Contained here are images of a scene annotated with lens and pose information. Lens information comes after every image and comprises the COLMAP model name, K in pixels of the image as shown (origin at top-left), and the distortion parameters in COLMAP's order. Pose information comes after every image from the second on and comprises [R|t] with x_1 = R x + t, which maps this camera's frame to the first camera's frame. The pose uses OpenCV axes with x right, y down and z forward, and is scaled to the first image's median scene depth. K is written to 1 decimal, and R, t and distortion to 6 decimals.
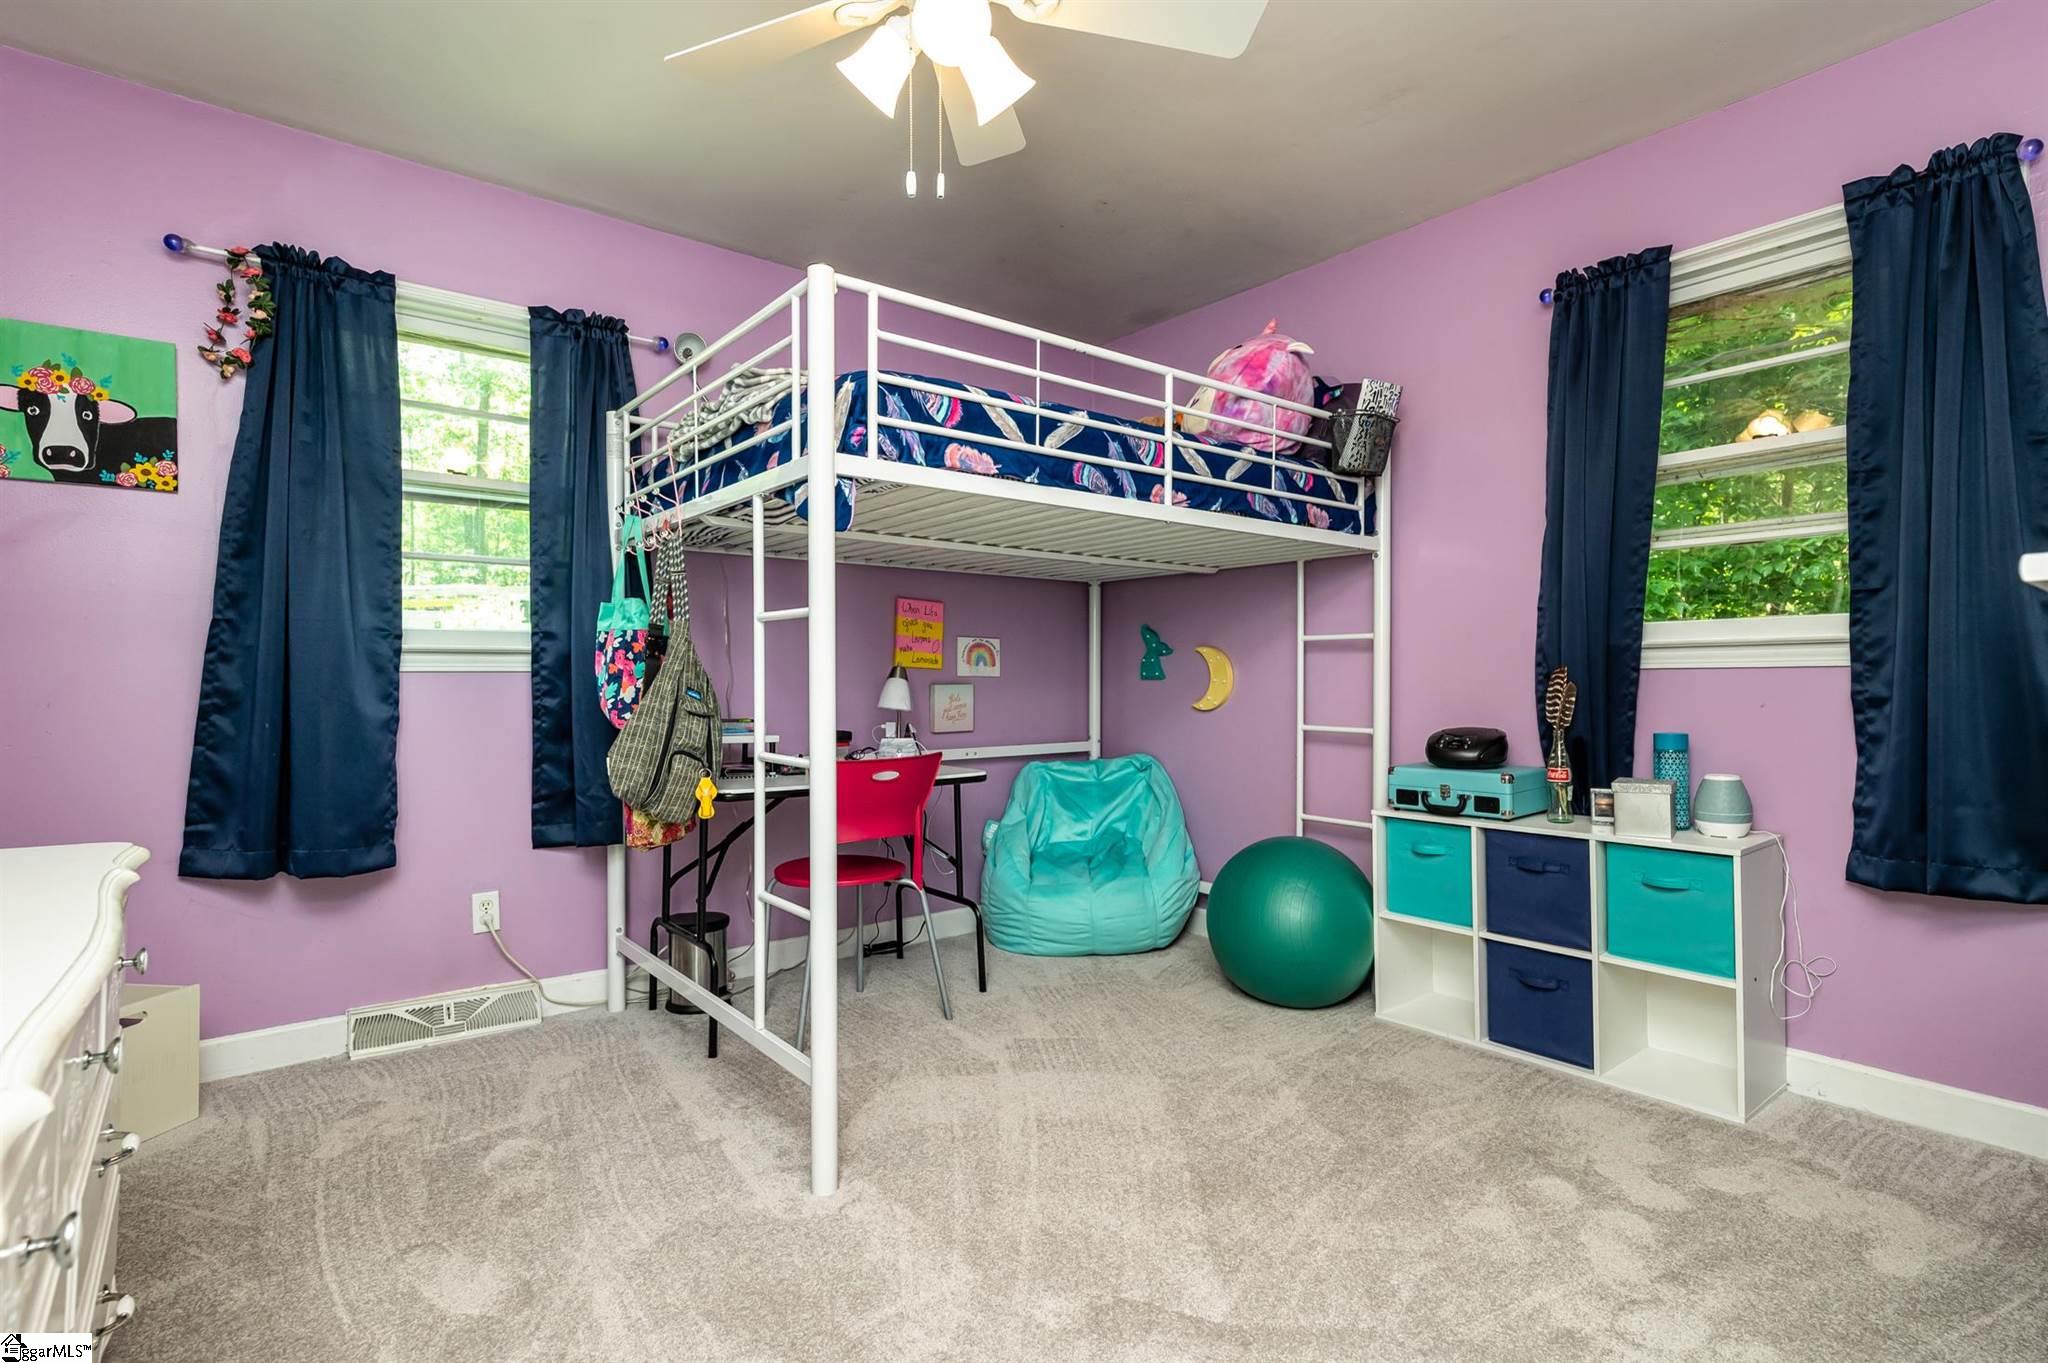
lens RADIAL K [[1006.2, 0, 1031.5], [0, 1006.2, 681.5], [0, 0, 1]] dist [0.004509, 0.000283]
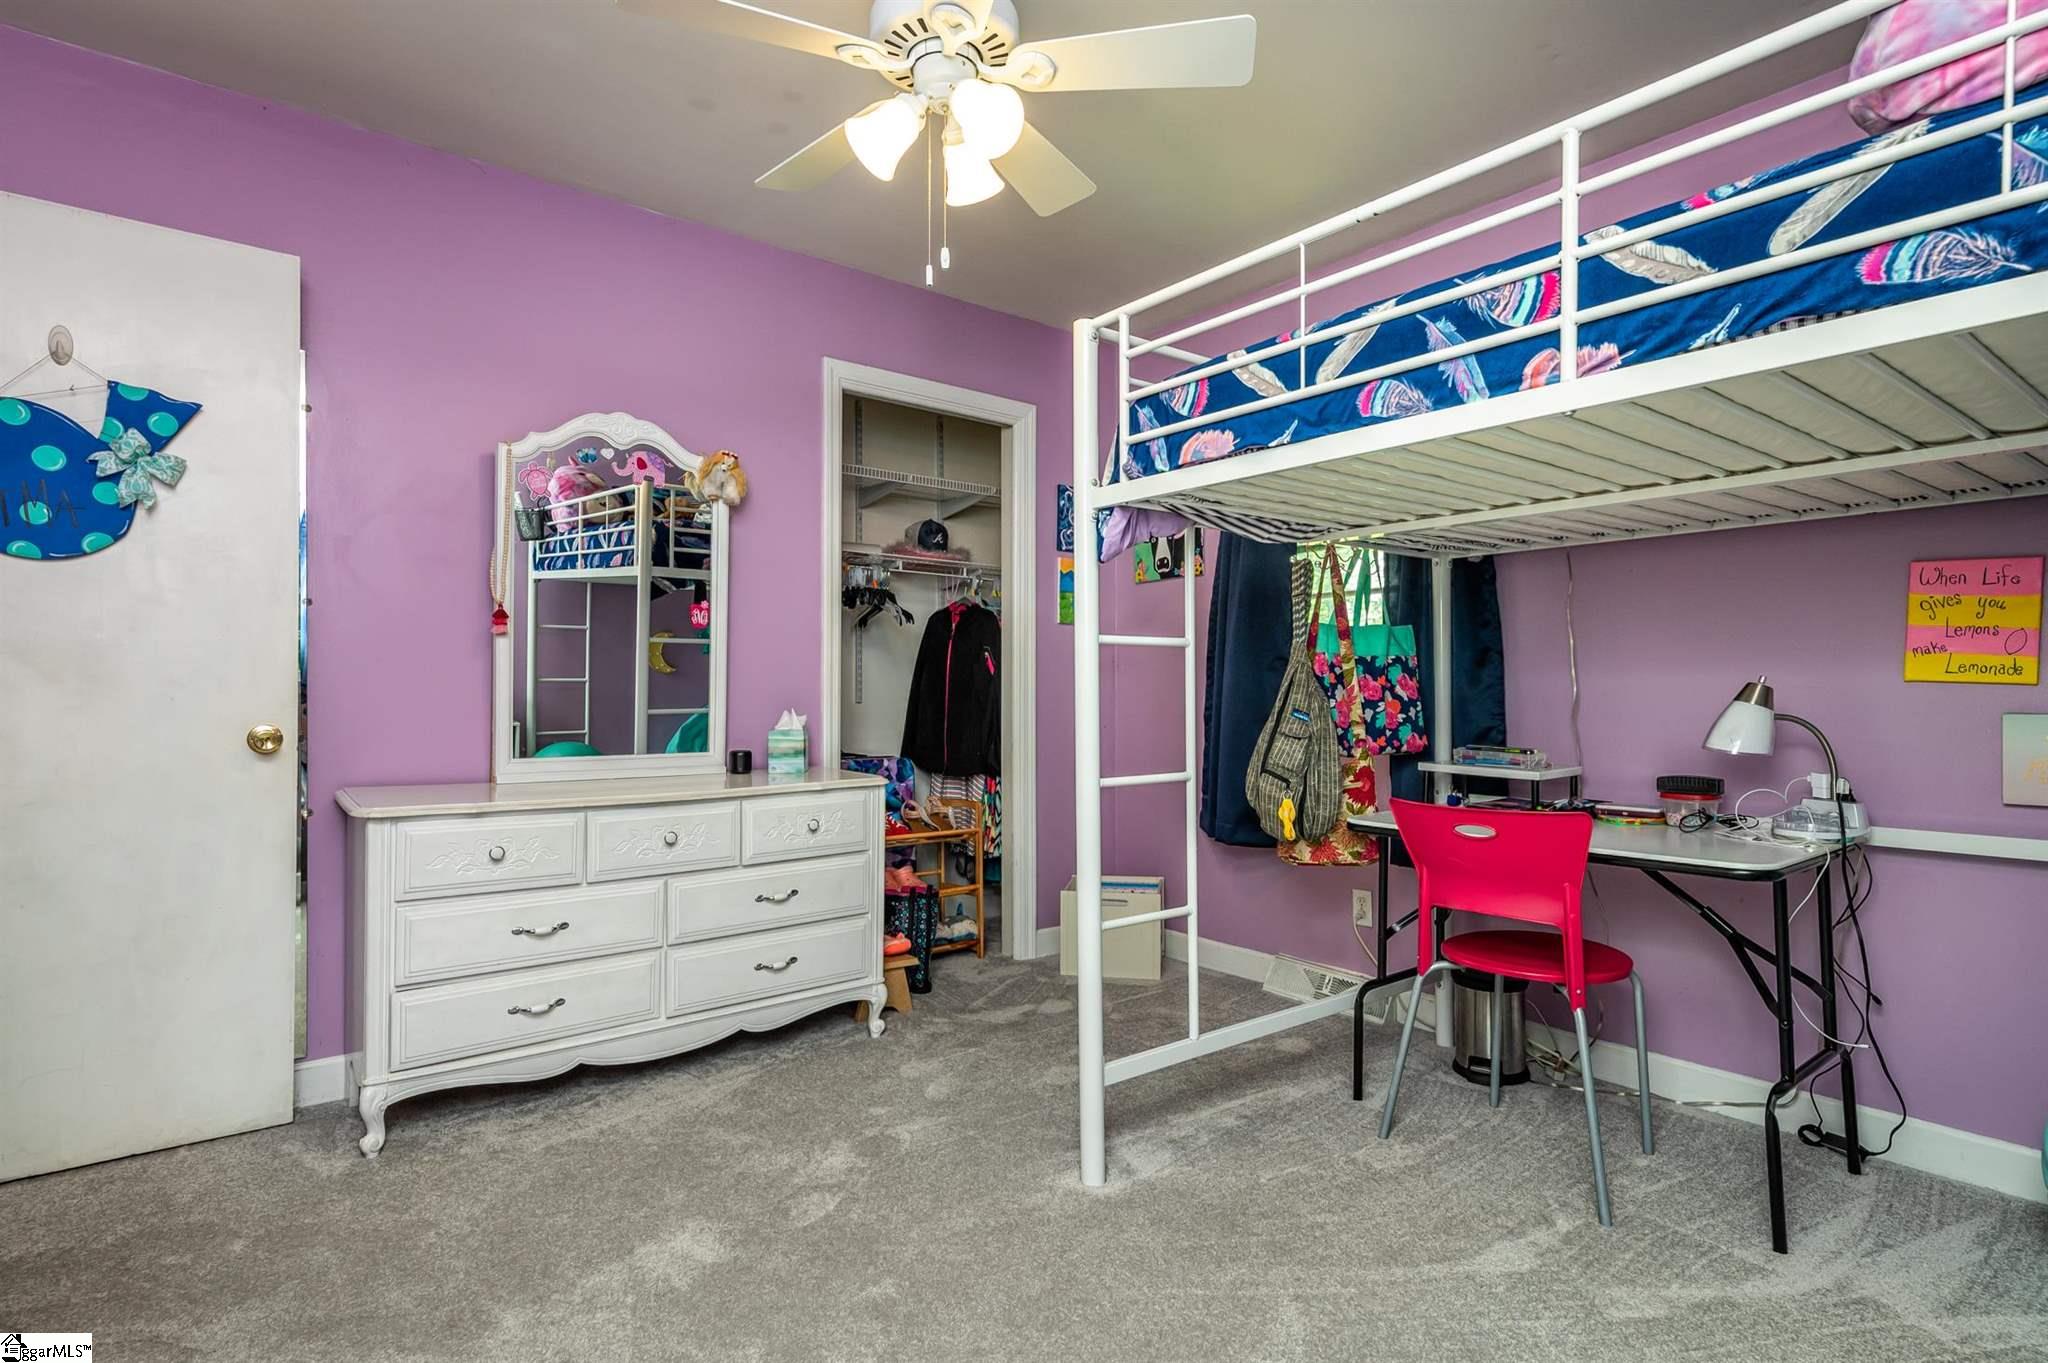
lens RADIAL K [[1048.6, 0, 1031.1], [0, 1048.6, 684.7], [0, 0, 1]] dist [0.002865, -0.000203]
pose [[-0.010067, -0.007066, -0.999924, 0.729972], [-0.000737, 0.999975, -0.007059, -0.011948], [0.999949, 0.000666, -0.010072, 0.765902]]
